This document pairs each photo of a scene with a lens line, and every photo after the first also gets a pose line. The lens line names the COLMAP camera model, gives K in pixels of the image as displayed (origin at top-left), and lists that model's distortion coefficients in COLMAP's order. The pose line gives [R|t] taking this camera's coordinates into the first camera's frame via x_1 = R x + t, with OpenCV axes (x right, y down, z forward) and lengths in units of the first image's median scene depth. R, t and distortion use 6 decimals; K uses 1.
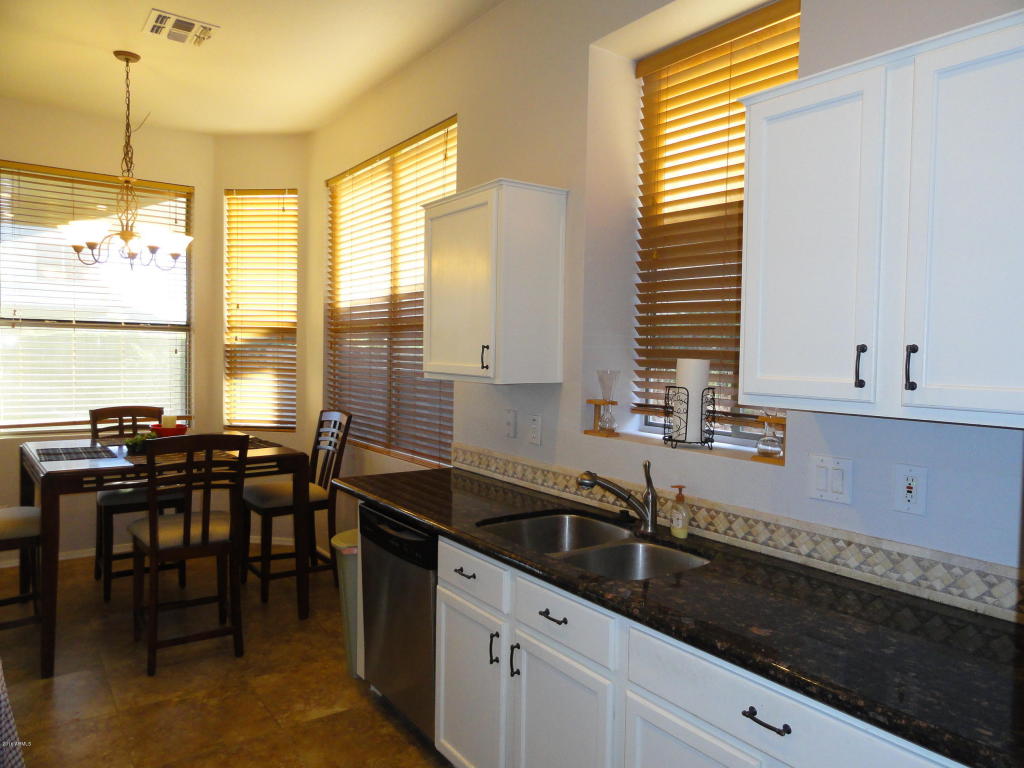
lens RADIAL K [[711.0, 0, 514.9], [0, 711.0, 380.4], [0, 0, 1]] dist [-0.004290, 0.006472]
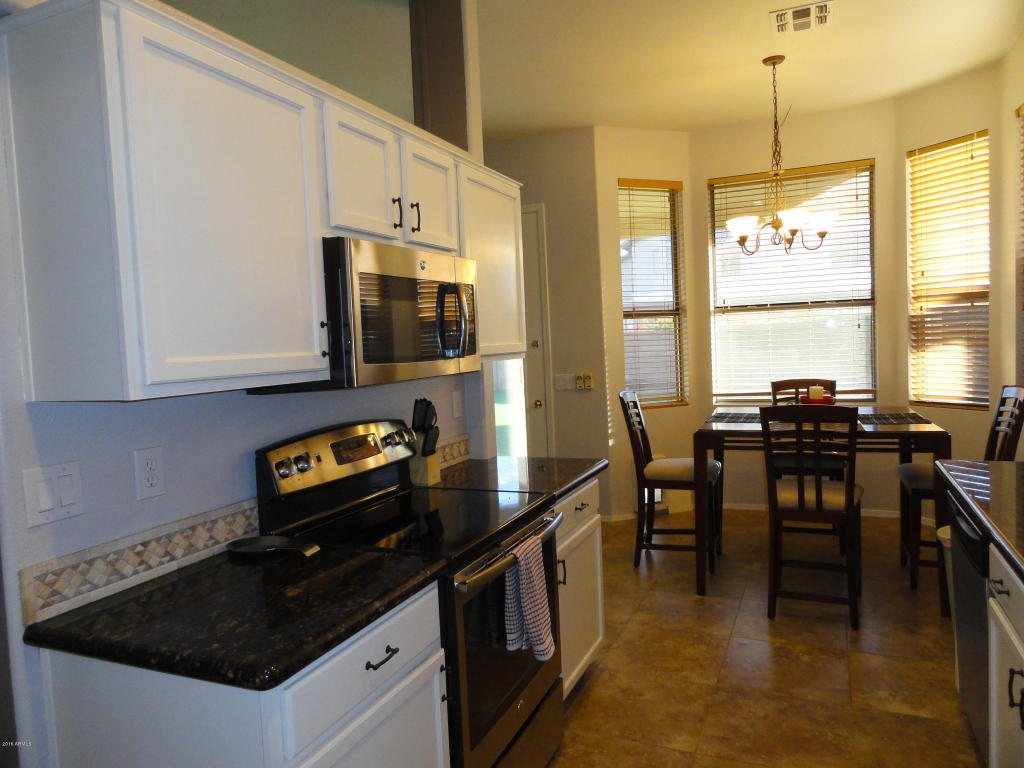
lens RADIAL K [[711.0, 0, 519.6], [0, 711.0, 383.4], [0, 0, 1]] dist [-0.004290, 0.006472]
pose [[0.511709, 0.012934, -0.859062, 0.146988], [0.019658, 0.999449, 0.026757, 0.004630], [0.858934, -0.030579, 0.511172, 0.061686]]
